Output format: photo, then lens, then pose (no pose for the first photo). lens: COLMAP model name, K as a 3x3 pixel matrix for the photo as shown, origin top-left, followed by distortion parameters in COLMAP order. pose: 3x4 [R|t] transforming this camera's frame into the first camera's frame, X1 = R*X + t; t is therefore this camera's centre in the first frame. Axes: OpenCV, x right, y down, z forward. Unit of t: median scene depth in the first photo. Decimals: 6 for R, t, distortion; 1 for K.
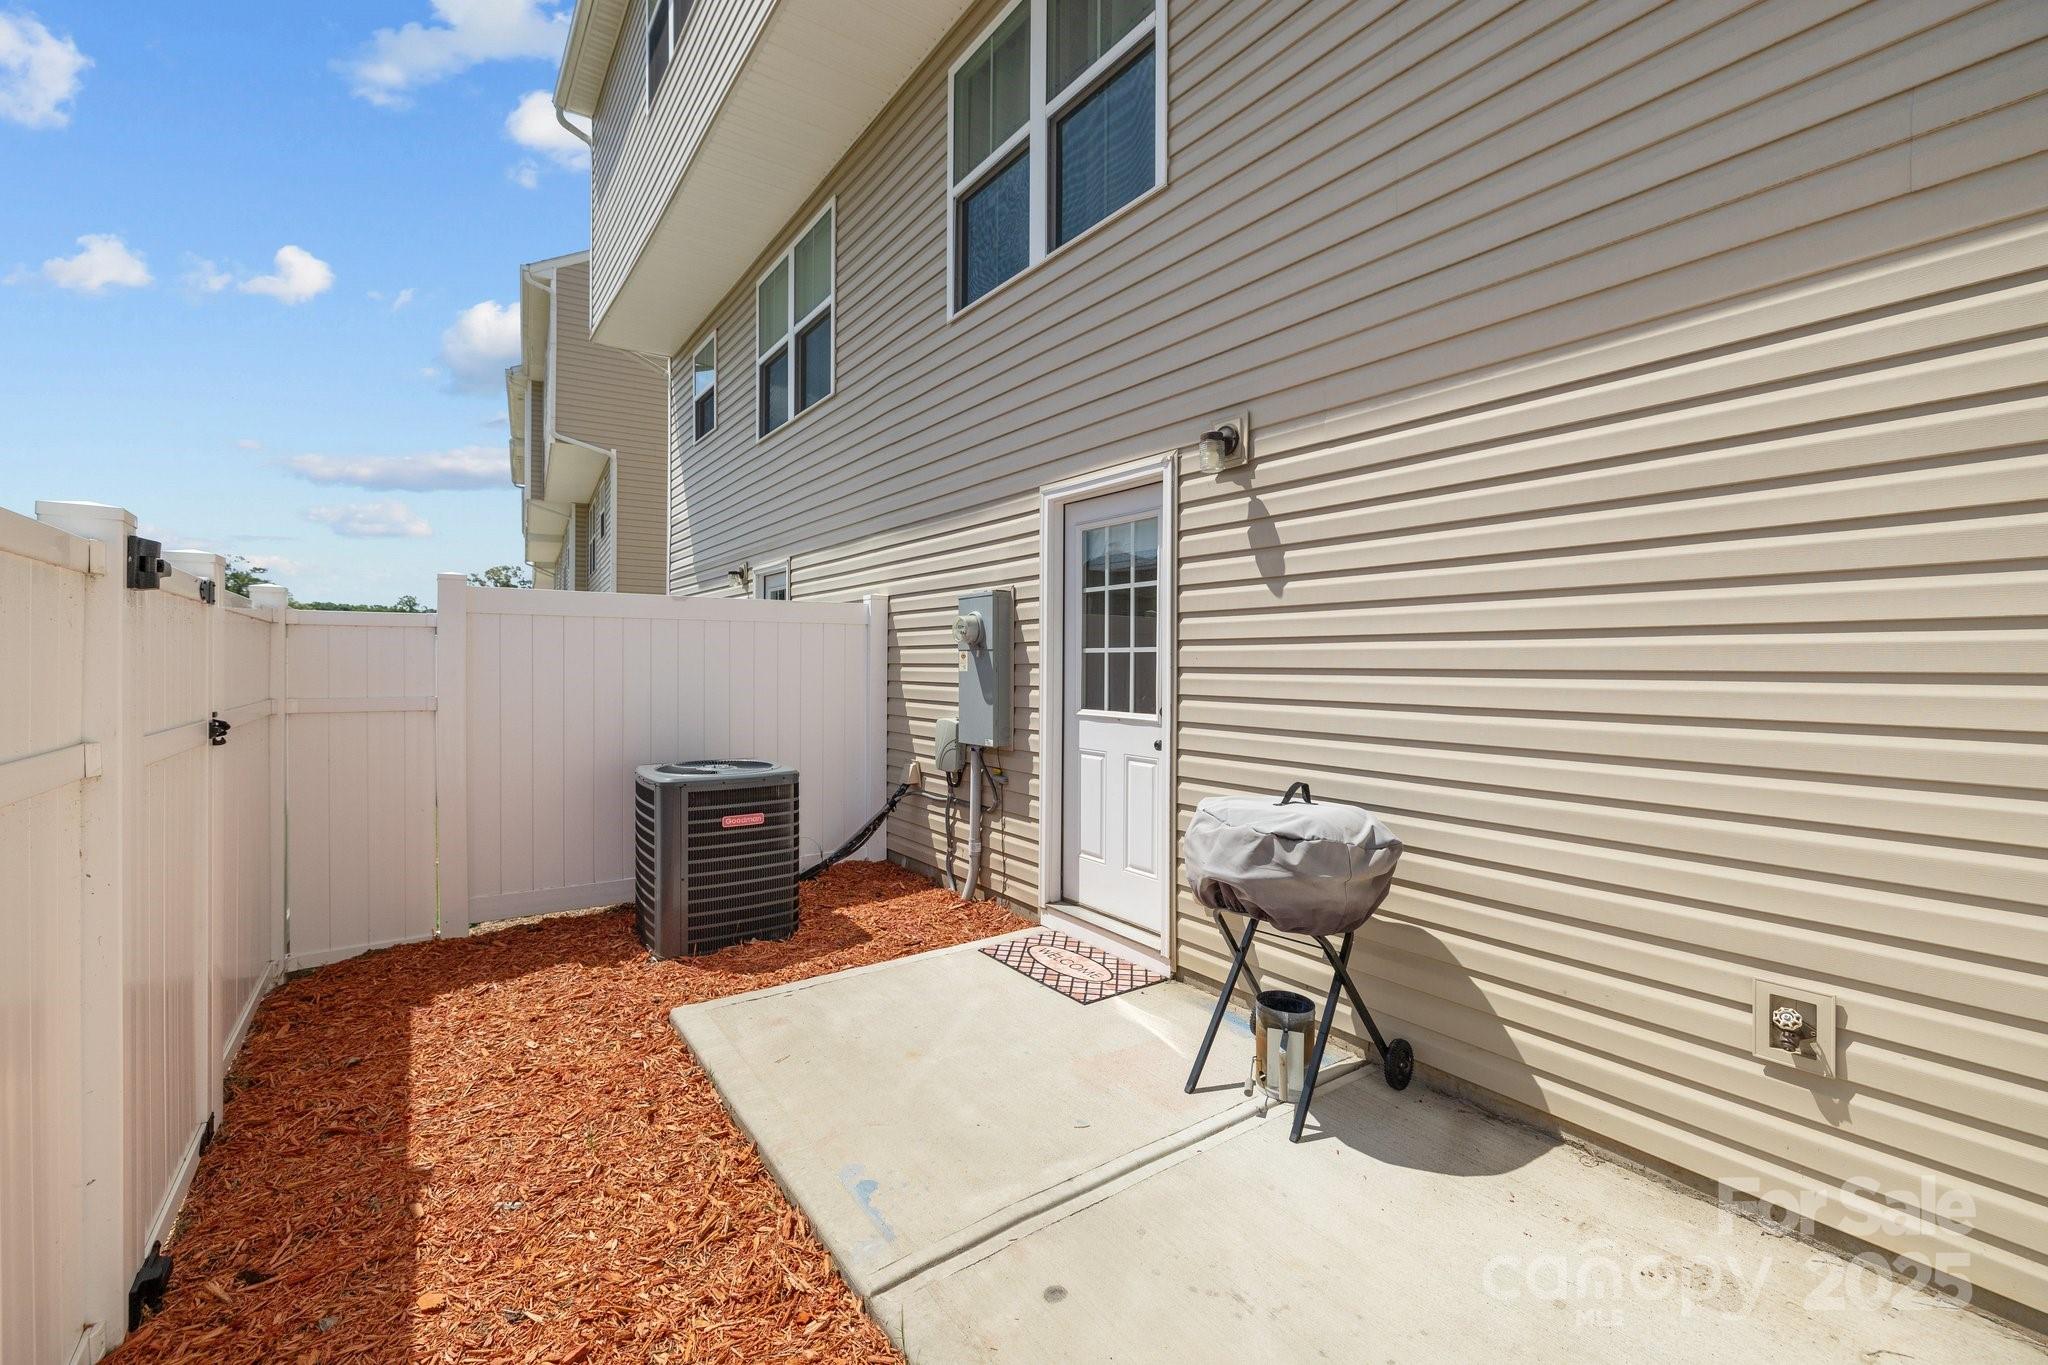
lens RADIAL K [[869.6, 0, 1007.1], [0, 869.6, 647.7], [0, 0, 1]] dist [-0.002464, -0.000222]
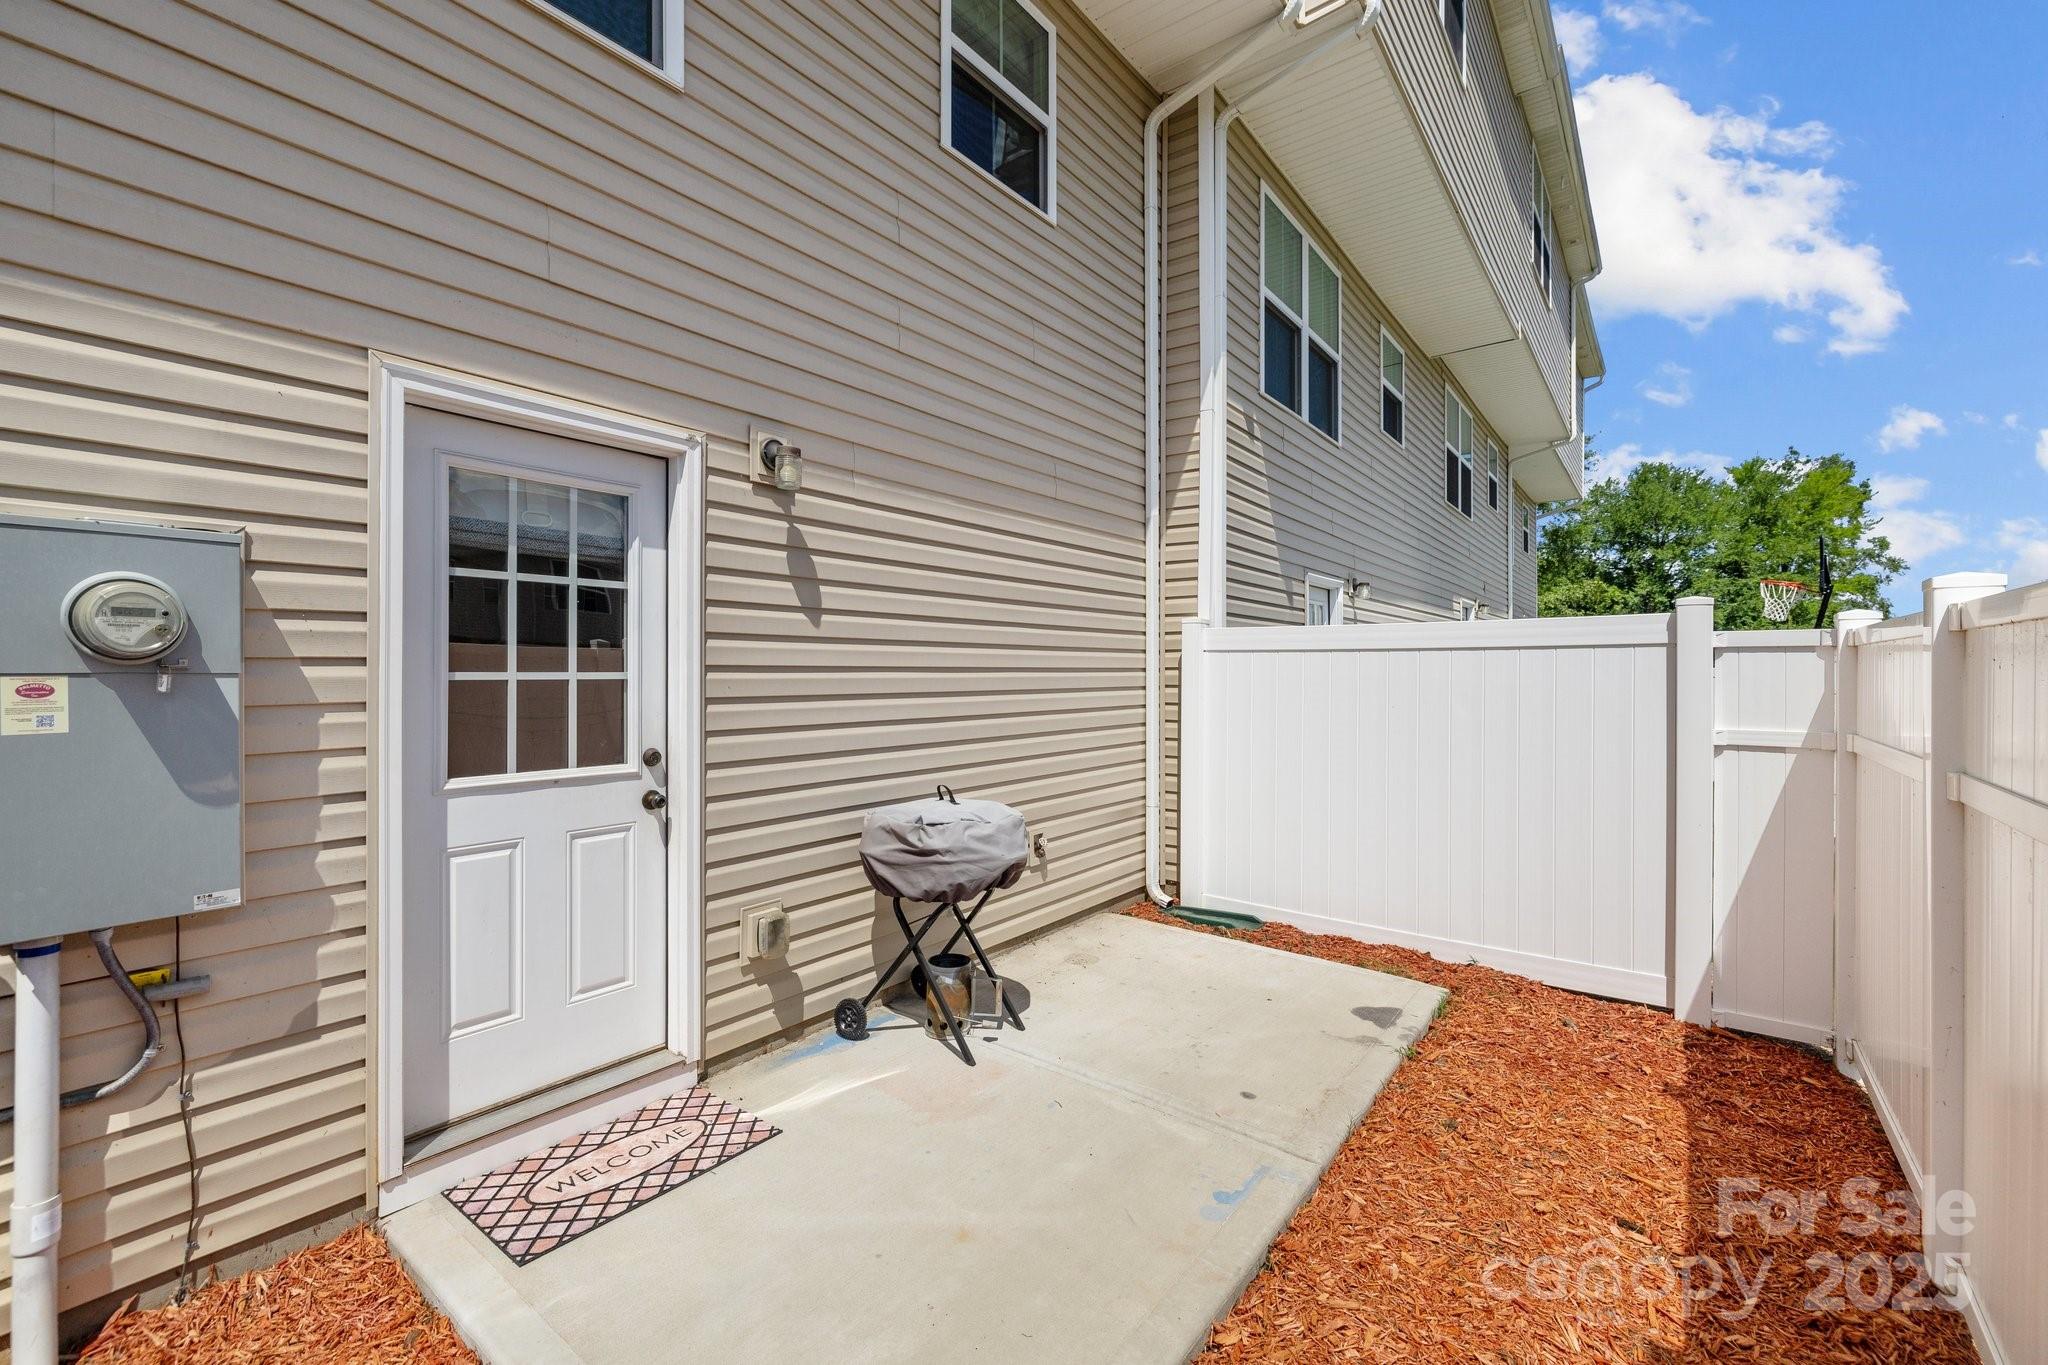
lens RADIAL K [[869.6, 0, 1007.1], [0, 869.6, 647.7], [0, 0, 1]] dist [-0.002464, -0.000222]
pose [[-0.312753, 0.021131, 0.949599, -0.636207], [-0.019926, 0.999387, -0.028802, -0.006948], [-0.949626, -0.027929, -0.312140, 0.928177]]
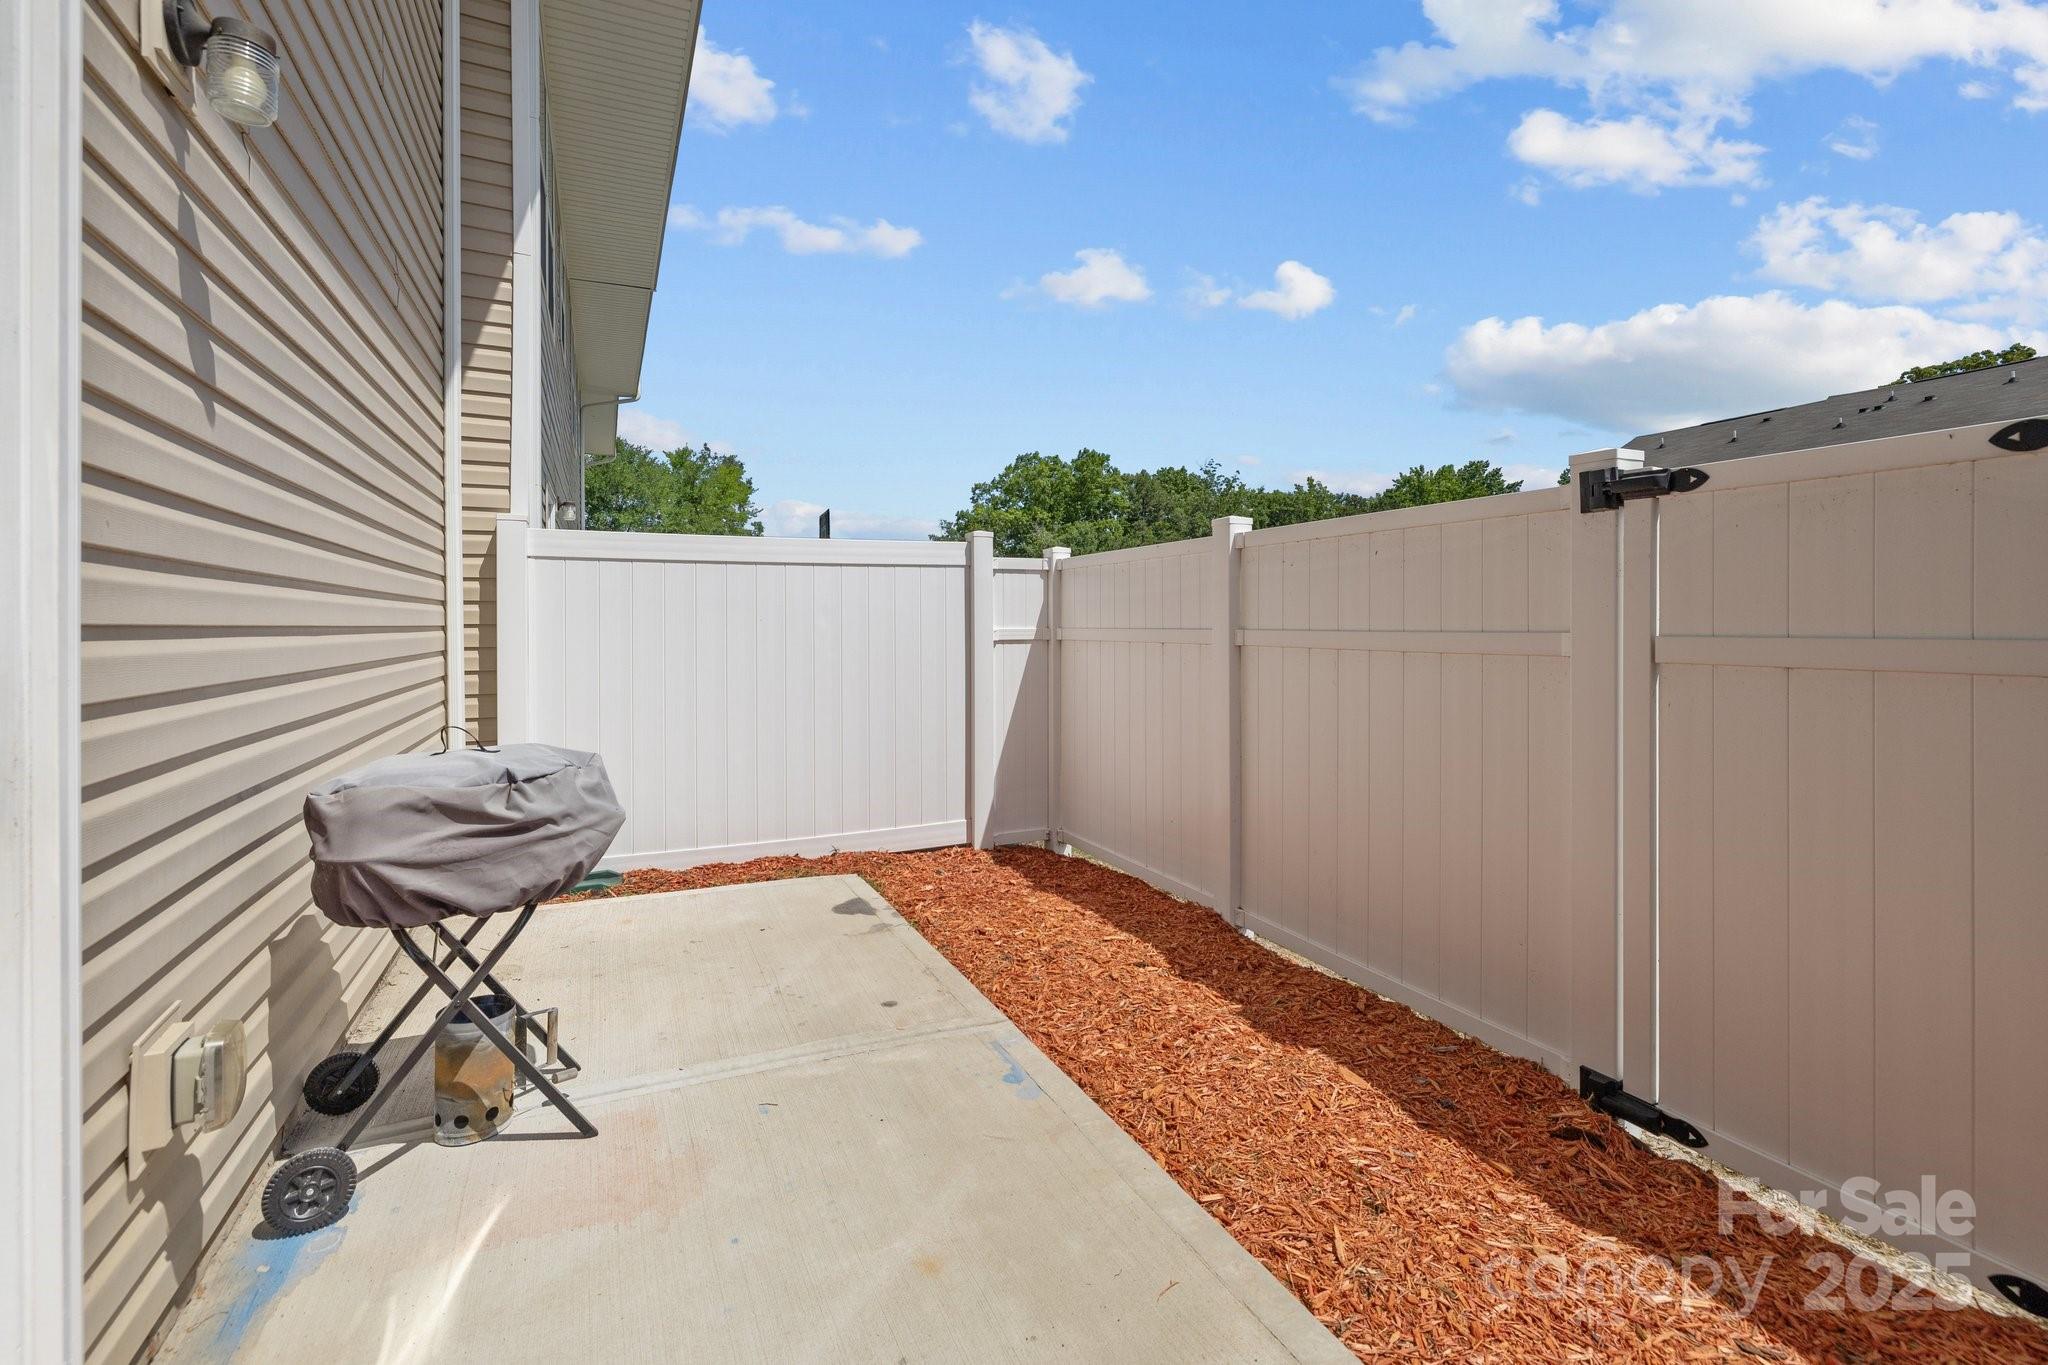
lens RADIAL K [[879.9, 0, 1010.5], [0, 879.9, 606.6], [0, 0, 1]] dist [-0.000826, 0.000040]
pose [[-0.986478, 0.006220, 0.163773, -0.193454], [0.000415, 0.999371, -0.035459, 0.055006], [-0.163891, -0.034912, -0.985861, 1.193134]]
